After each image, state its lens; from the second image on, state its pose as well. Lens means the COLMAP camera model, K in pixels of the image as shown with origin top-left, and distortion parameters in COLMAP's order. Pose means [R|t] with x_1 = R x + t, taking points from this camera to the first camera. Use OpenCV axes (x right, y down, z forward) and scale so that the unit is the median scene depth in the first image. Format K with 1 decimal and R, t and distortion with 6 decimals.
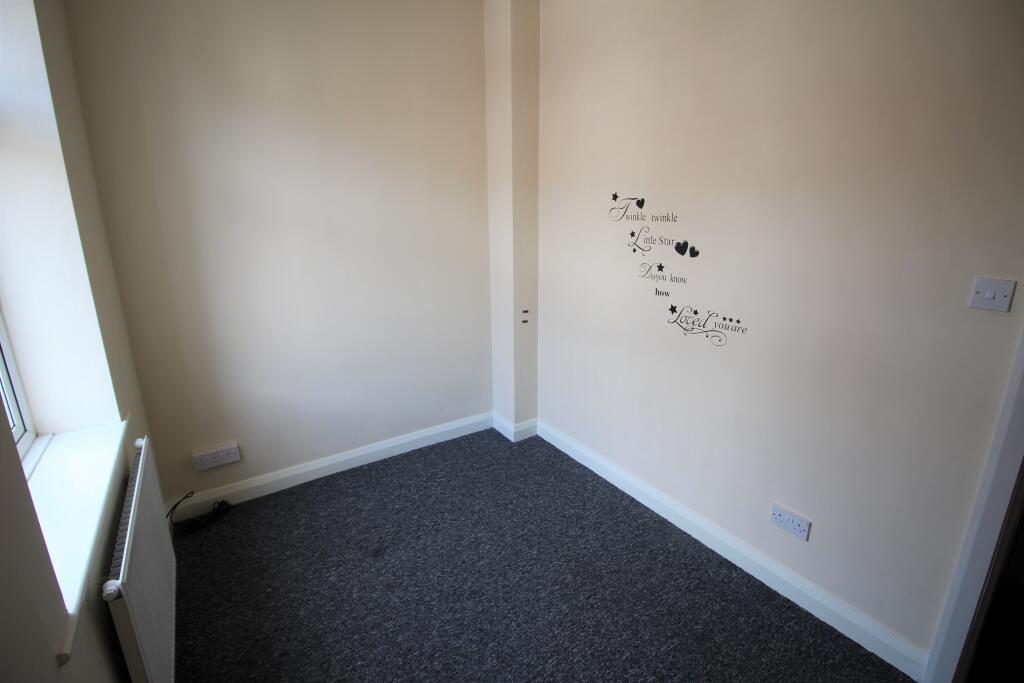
lens RADIAL K [[479.1, 0, 509.5], [0, 479.1, 331.9], [0, 0, 1]] dist [-0.003258, -0.000776]
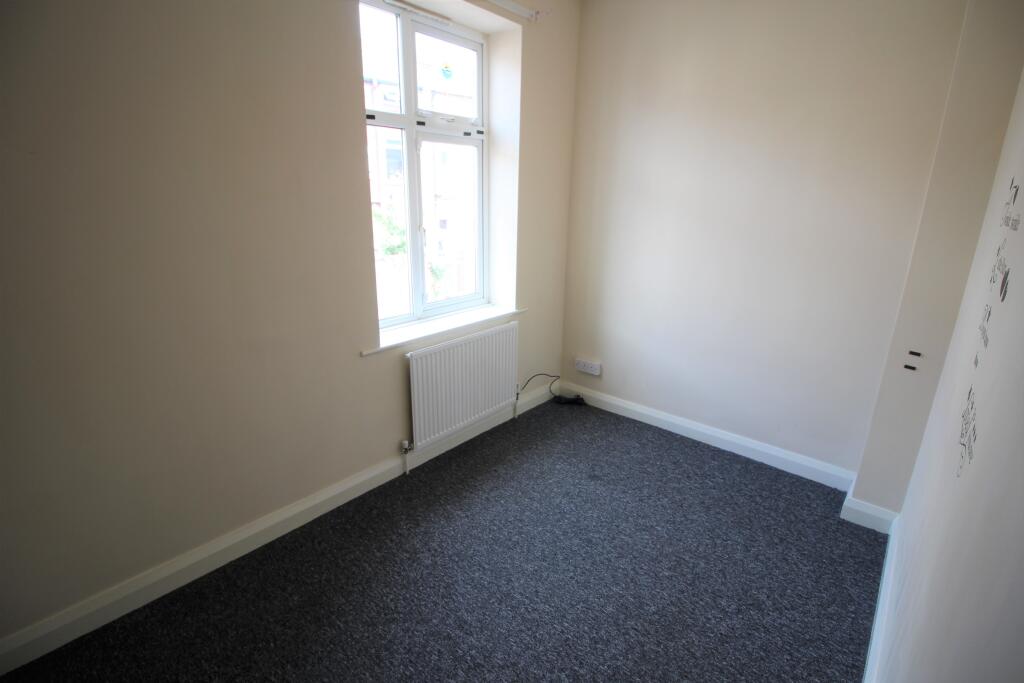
lens RADIAL K [[479.1, 0, 509.5], [0, 479.1, 331.9], [0, 0, 1]] dist [-0.003258, -0.000776]
pose [[0.265526, 0.285731, -0.920790, 0.602583], [-0.265314, 0.939853, 0.215138, -0.078594], [0.926879, 0.187174, 0.325364, 0.301018]]
